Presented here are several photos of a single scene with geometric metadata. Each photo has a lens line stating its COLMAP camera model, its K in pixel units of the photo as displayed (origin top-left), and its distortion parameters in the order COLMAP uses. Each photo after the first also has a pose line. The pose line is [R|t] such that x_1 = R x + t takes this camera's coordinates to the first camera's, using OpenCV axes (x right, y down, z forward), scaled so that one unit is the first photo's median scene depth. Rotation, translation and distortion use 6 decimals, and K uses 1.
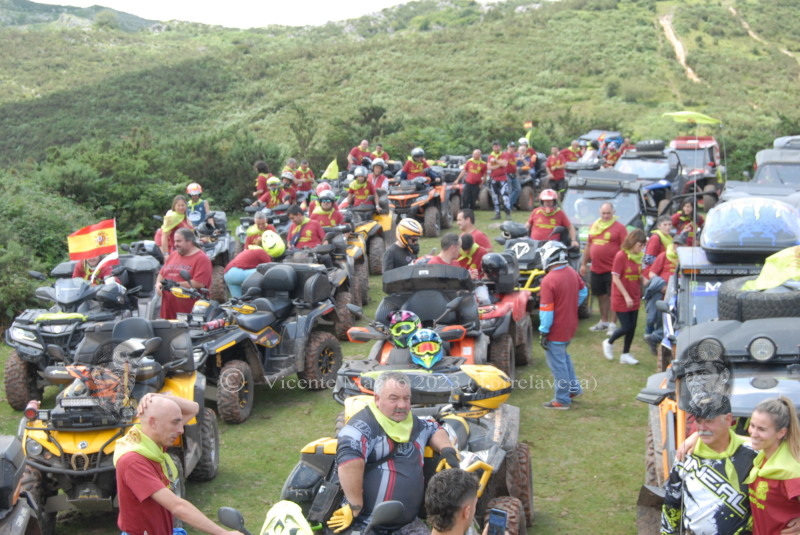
lens RADIAL K [[1288.0, 0, 400.0], [0, 1288.0, 267.5], [0, 0, 1]] dist [-0.032178, -0.013142]
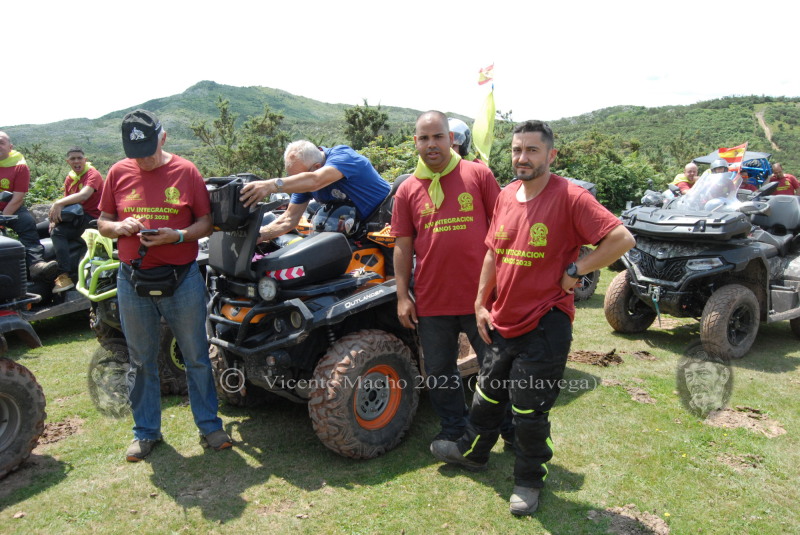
lens RADIAL K [[630.0, 0, 400.4], [0, 630.0, 269.3], [0, 0, 1]] dist [-0.092126, 0.037701]
pose [[0.951057, 0.061340, -0.302868, 0.016239], [-0.048494, 0.997583, 0.049763, -0.008461], [0.305188, -0.032640, 0.951733, 0.101545]]
